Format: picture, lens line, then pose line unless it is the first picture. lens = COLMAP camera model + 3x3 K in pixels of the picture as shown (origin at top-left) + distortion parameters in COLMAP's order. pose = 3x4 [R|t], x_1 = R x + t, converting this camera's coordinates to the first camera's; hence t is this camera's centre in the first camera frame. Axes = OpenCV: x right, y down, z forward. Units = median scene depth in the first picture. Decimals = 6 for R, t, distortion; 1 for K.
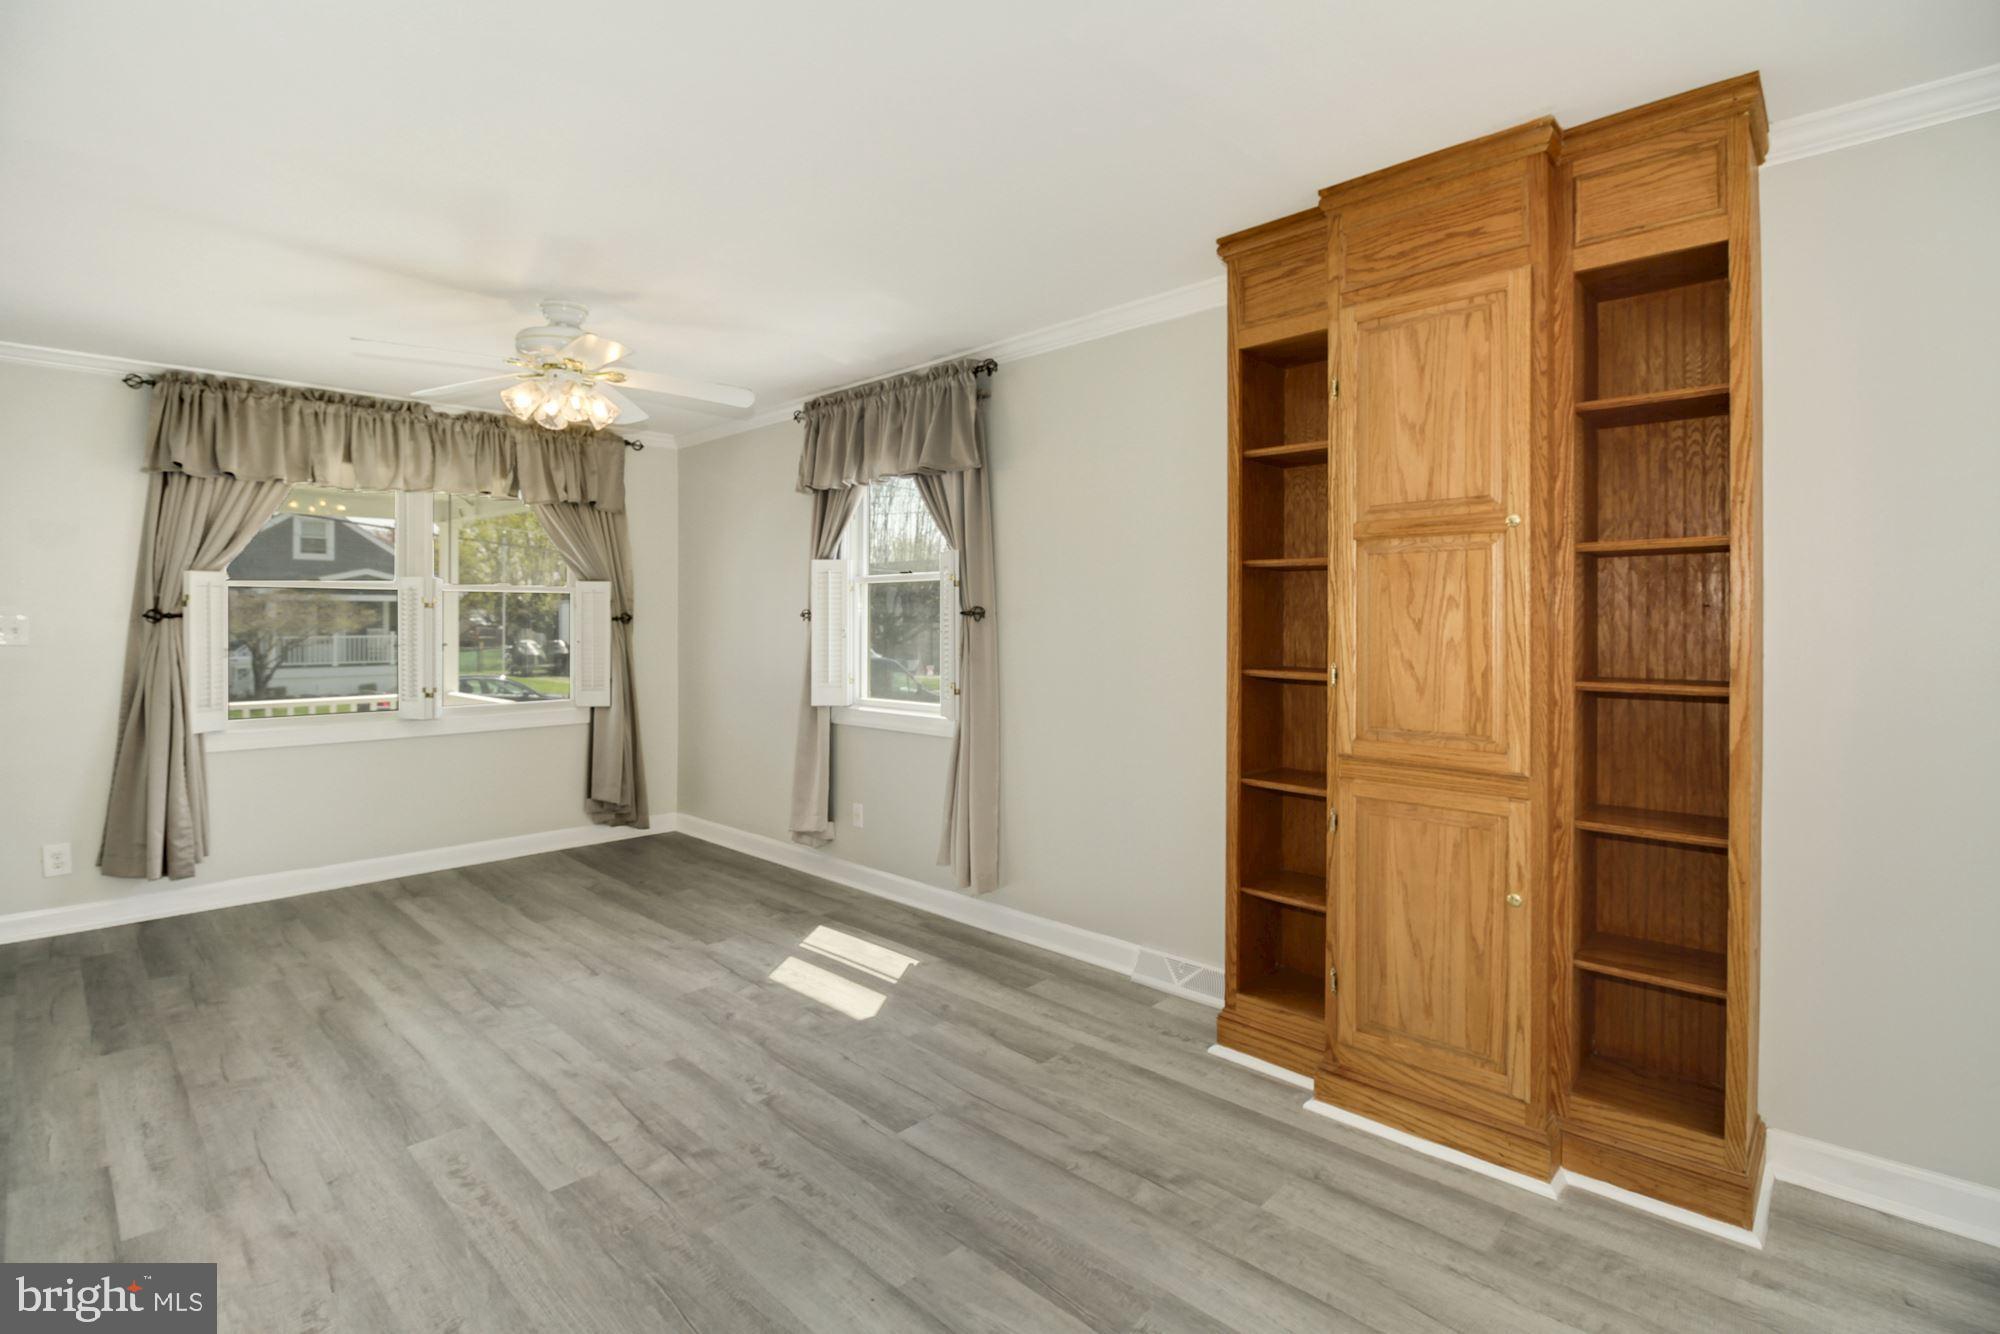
lens RADIAL K [[940.0, 0, 1001.0], [0, 940.0, 626.6], [0, 0, 1]] dist [0.000207, -0.013474]
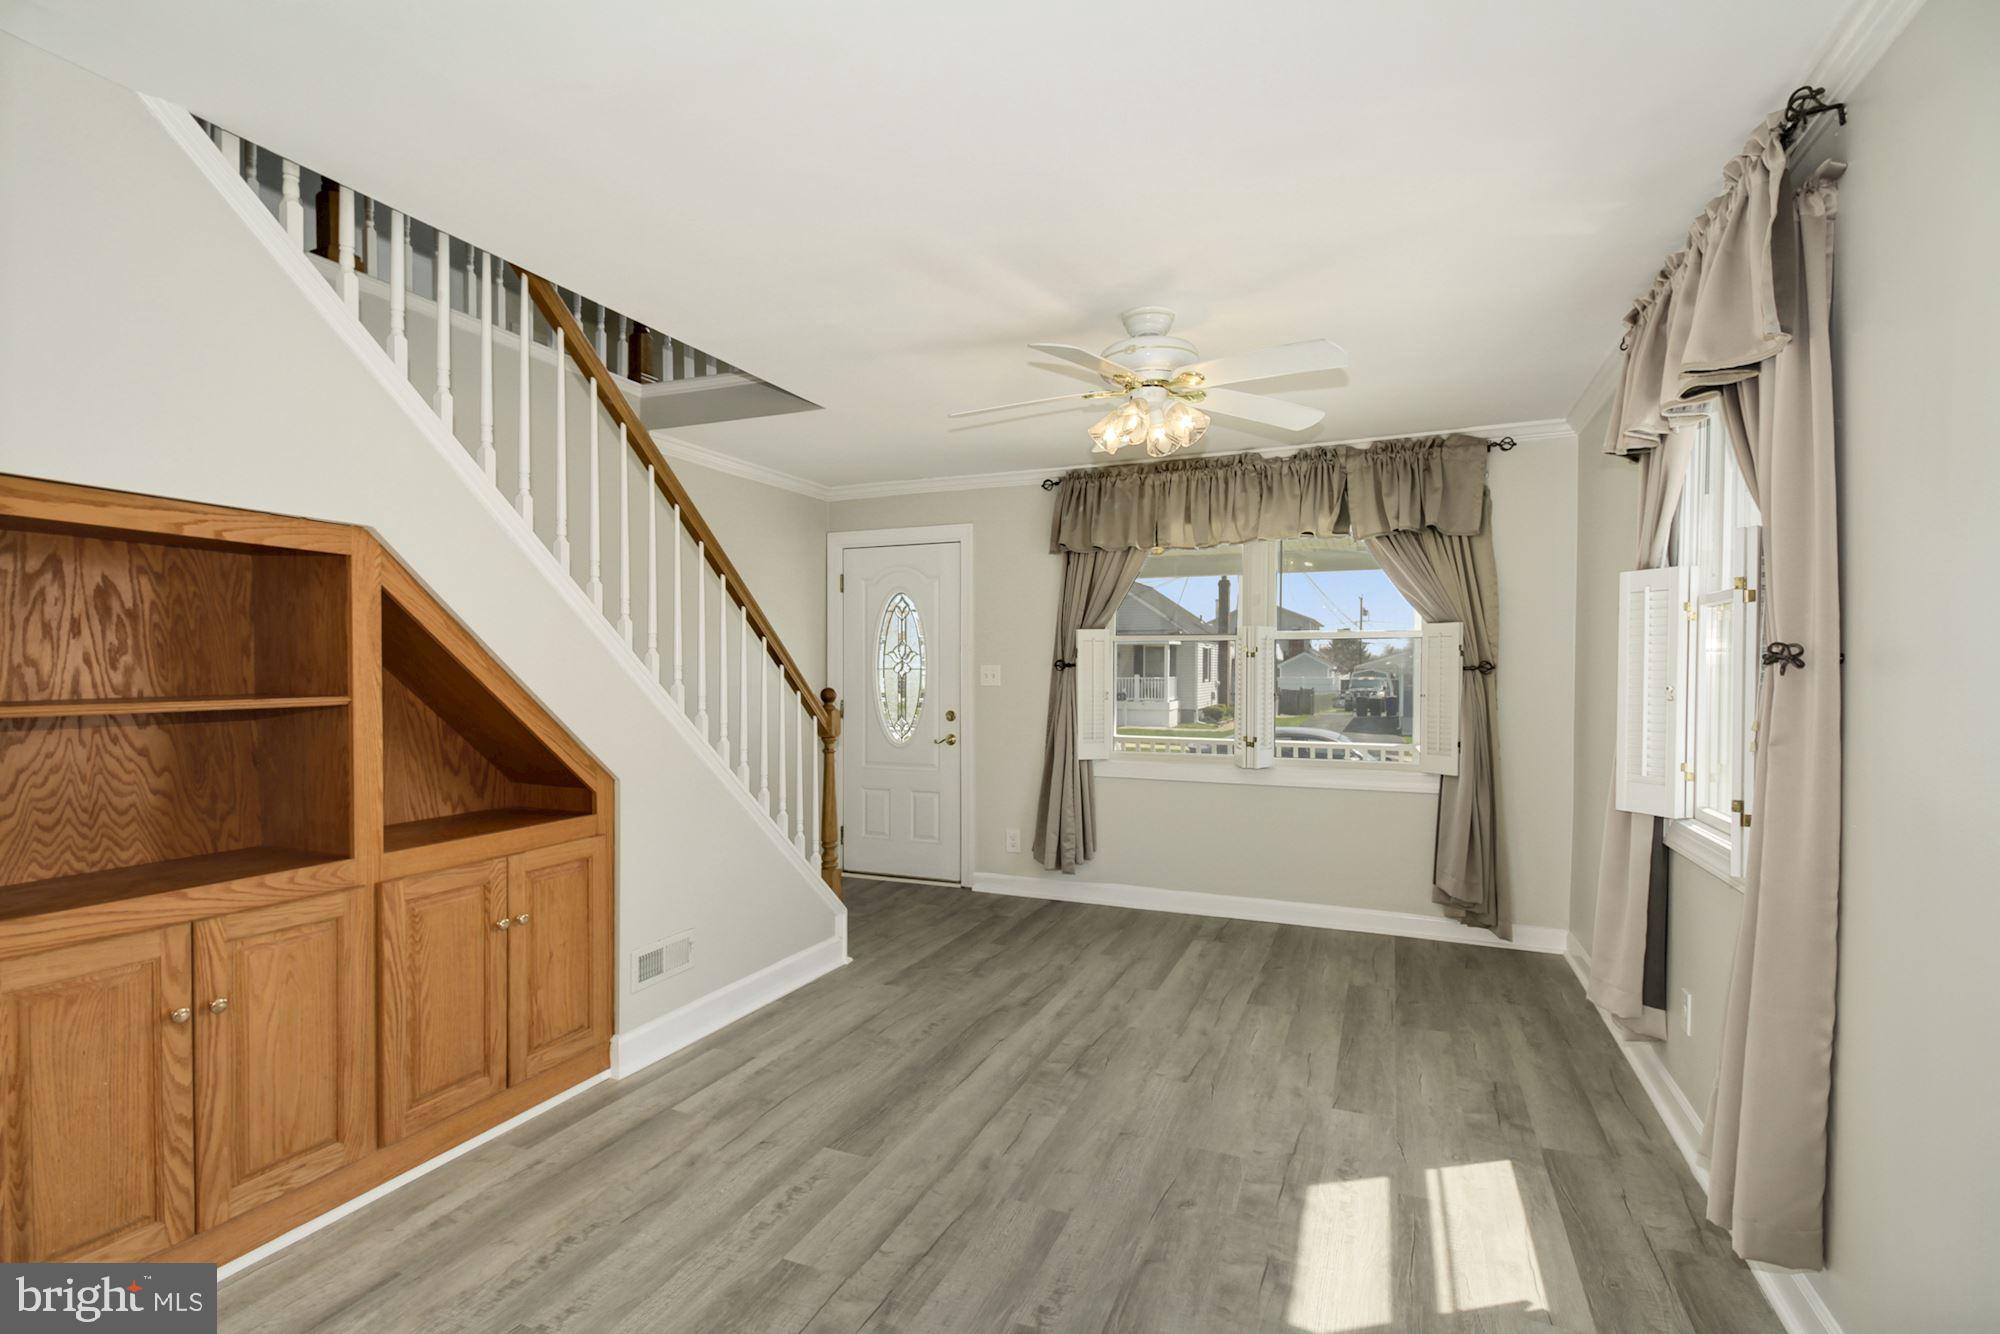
lens RADIAL K [[930.5, 0, 985.4], [0, 930.5, 684.6], [0, 0, 1]] dist [0.003716, -0.000175]
pose [[0.349272, 0.018360, -0.936842, 0.340814], [-0.008982, 0.999828, 0.016245, -0.005708], [0.936978, 0.002741, 0.349376, 0.601622]]
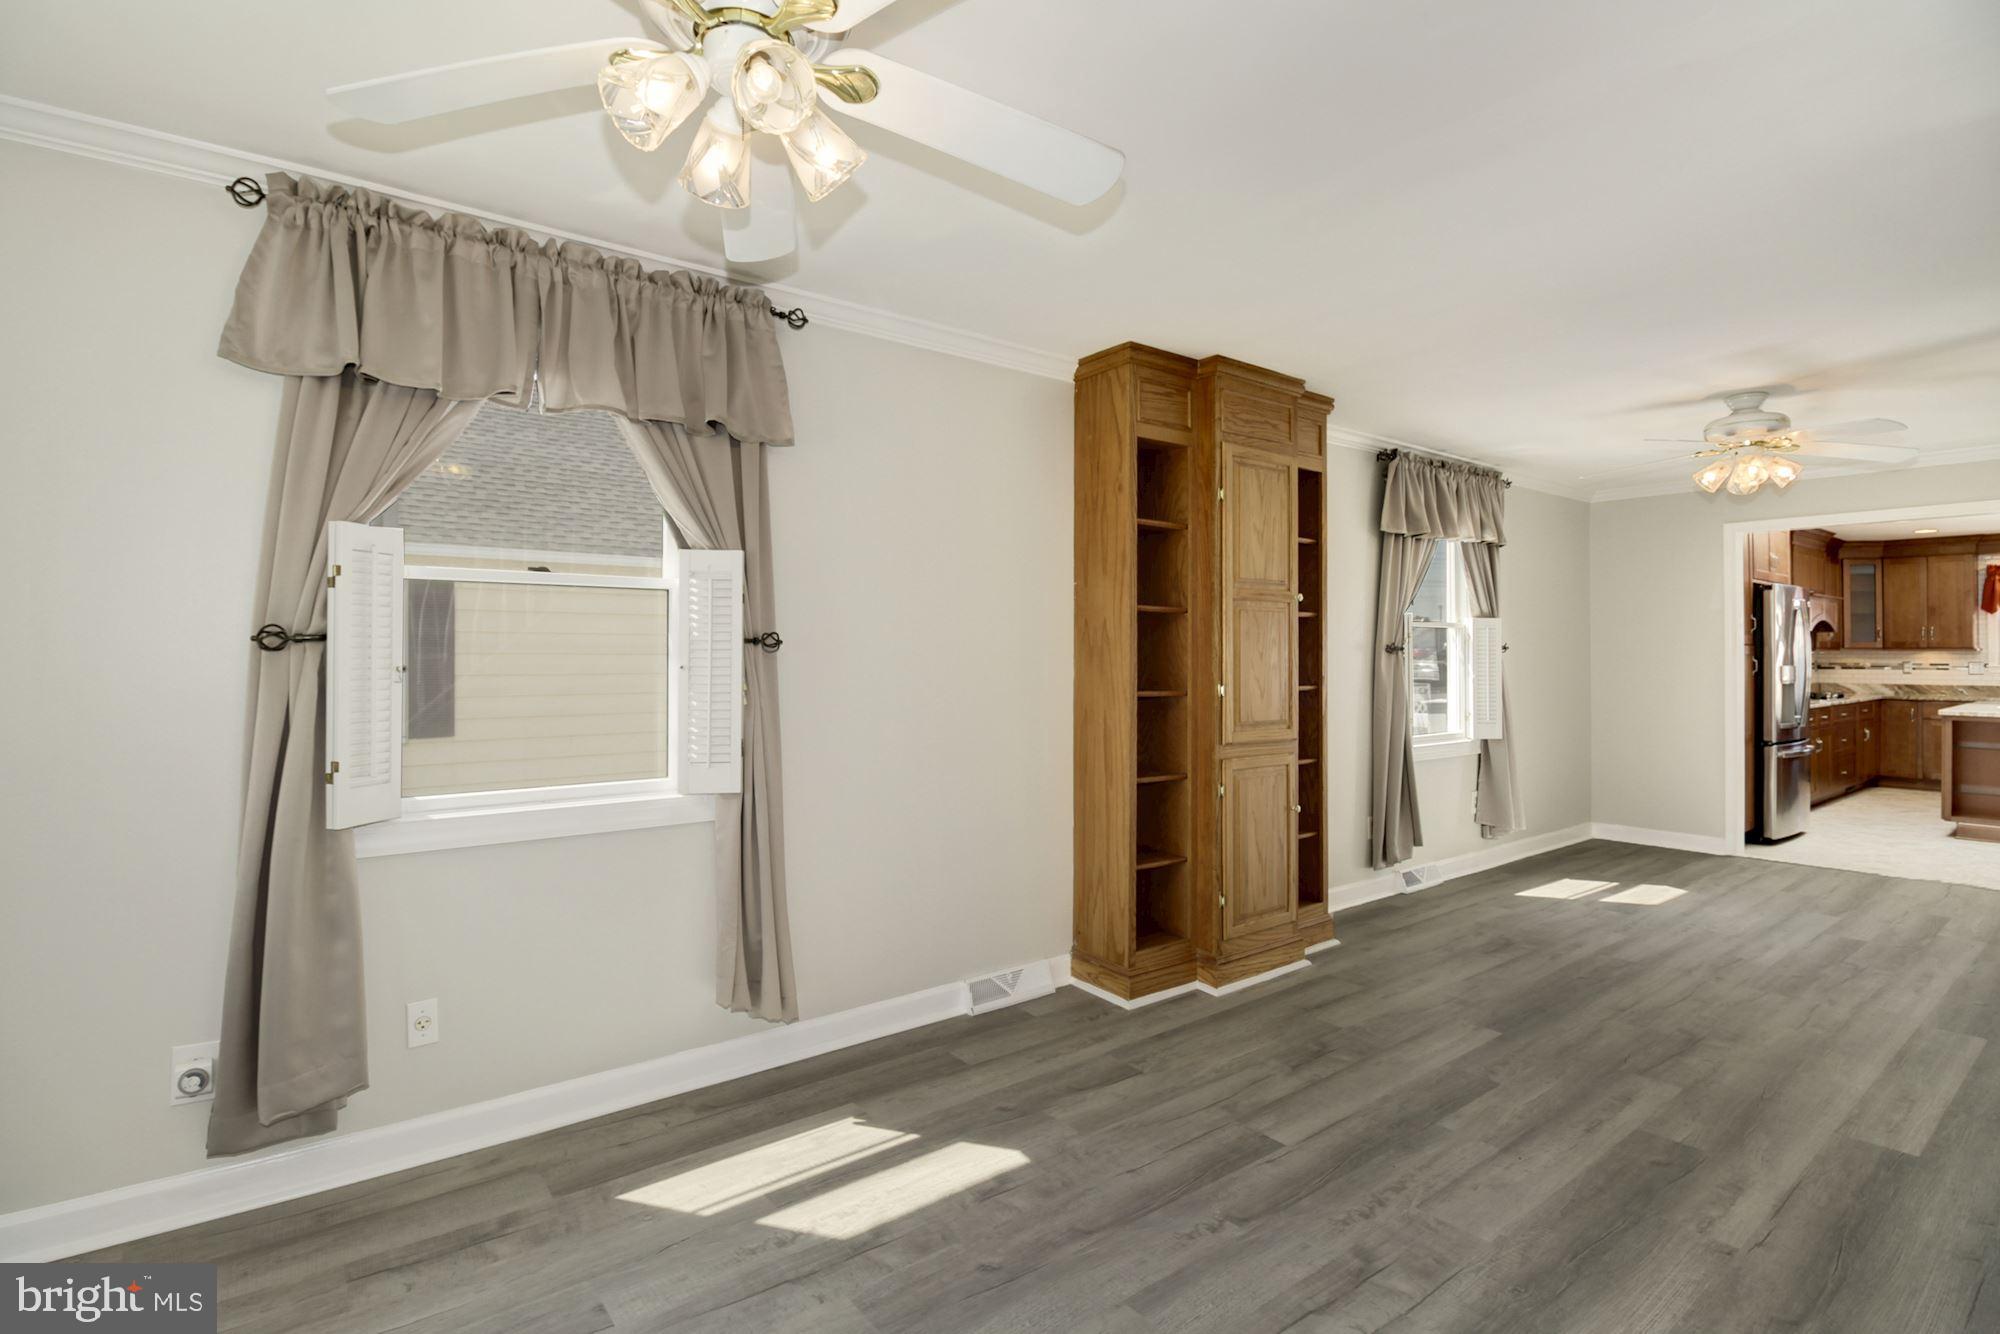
lens RADIAL K [[971.7, 0, 997.8], [0, 971.7, 639.9], [0, 0, 1]] dist [0.001205, -0.015923]
pose [[0.141825, 0.014022, 0.989792, -0.960914], [0.002805, 0.999890, -0.014567, -0.003473], [-0.989888, 0.004842, 0.141771, 0.910394]]
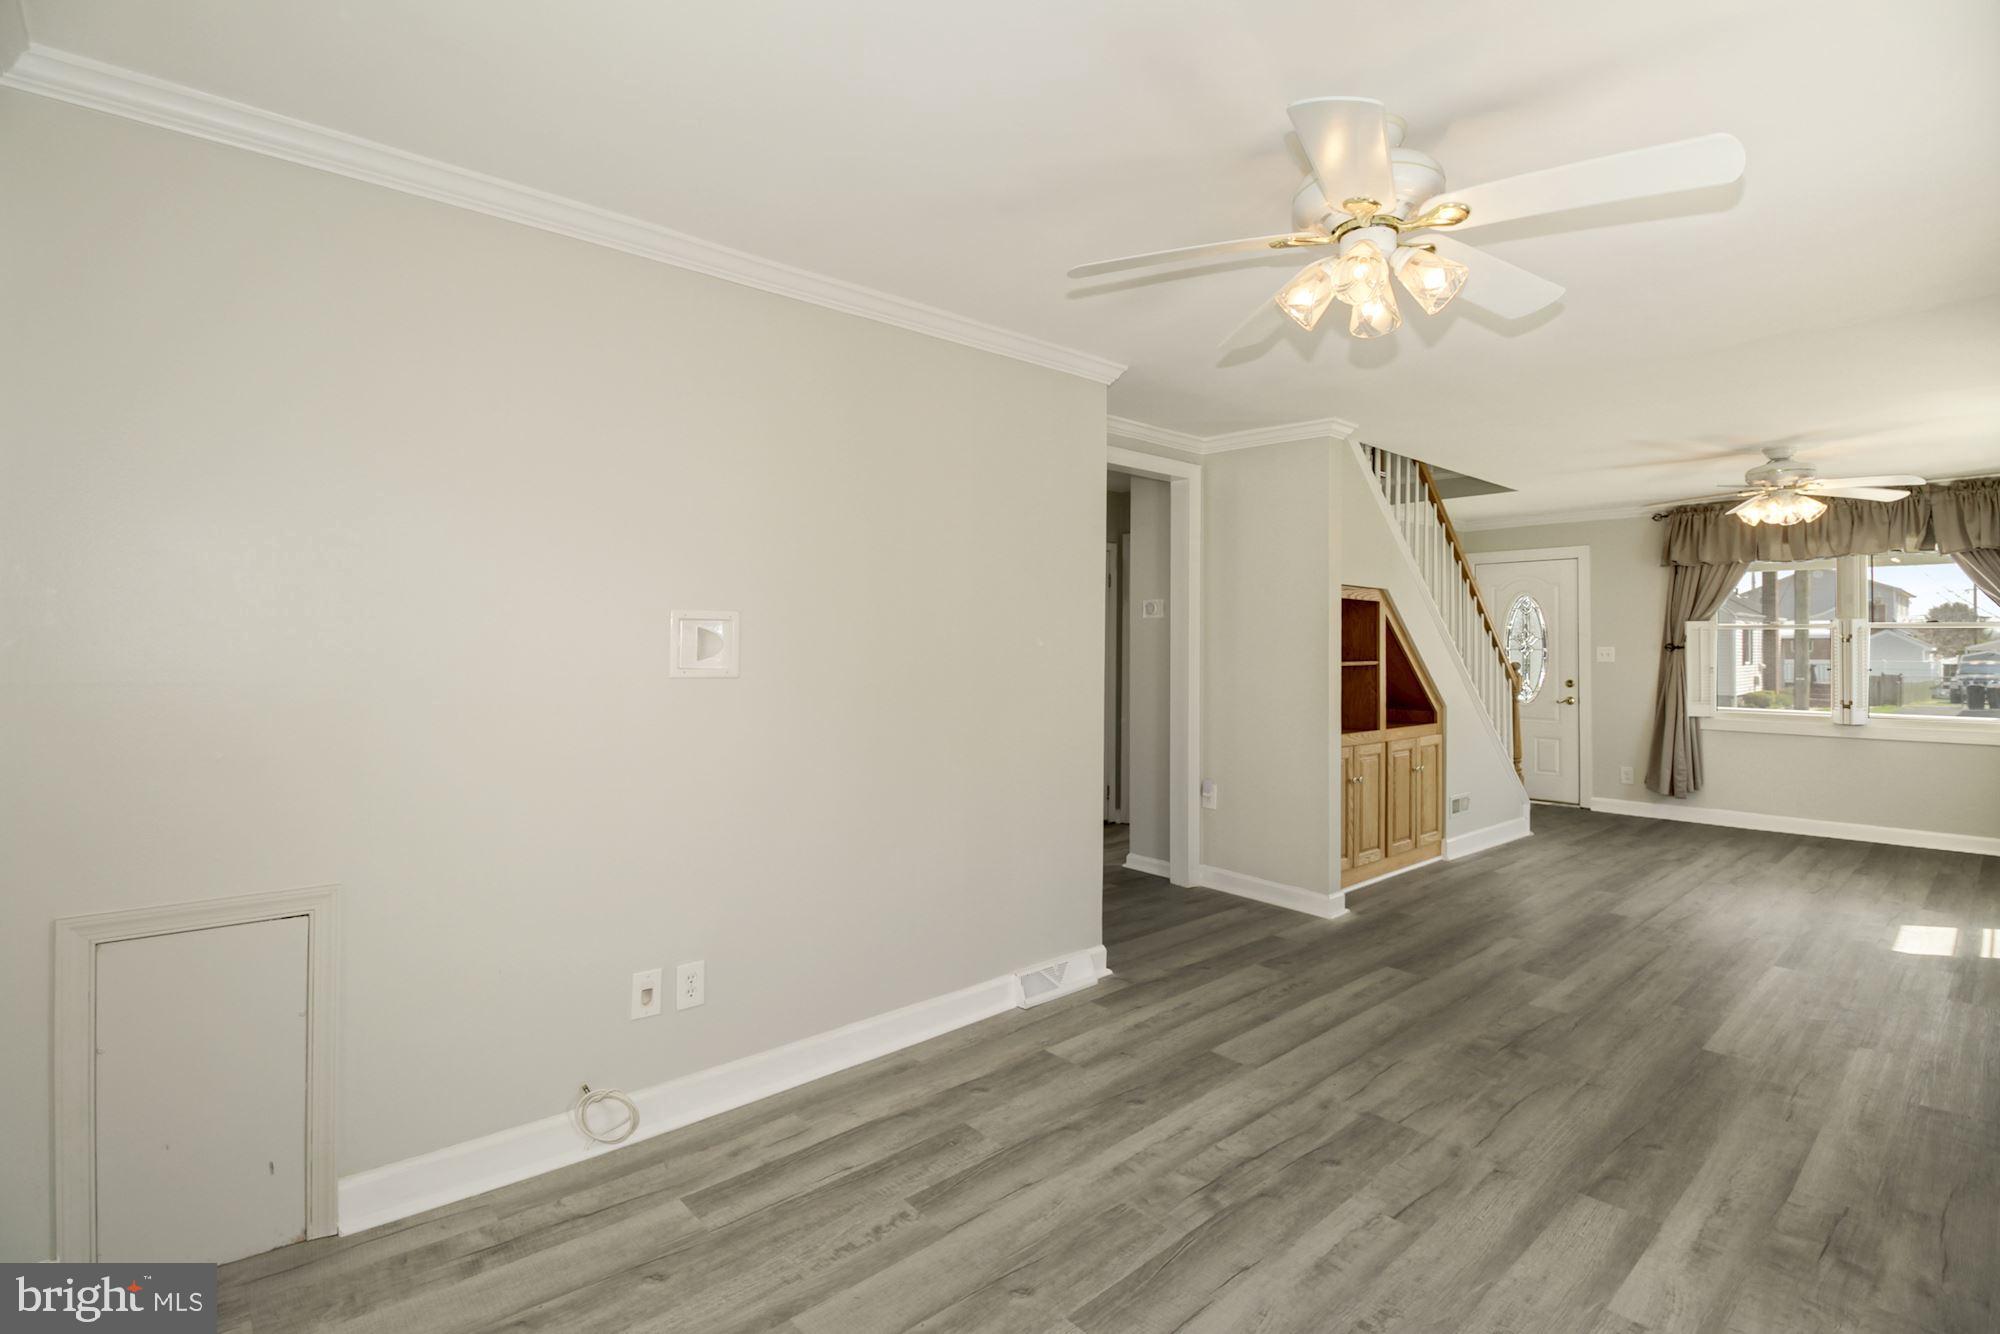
lens RADIAL K [[940.0, 0, 1001.0], [0, 940.0, 626.6], [0, 0, 1]] dist [0.000207, -0.013474]
pose [[-0.074365, -0.019140, -0.997047, 1.267061], [-0.012531, 0.999755, -0.018257, -0.002922], [0.997152, 0.011137, -0.074586, -0.176363]]
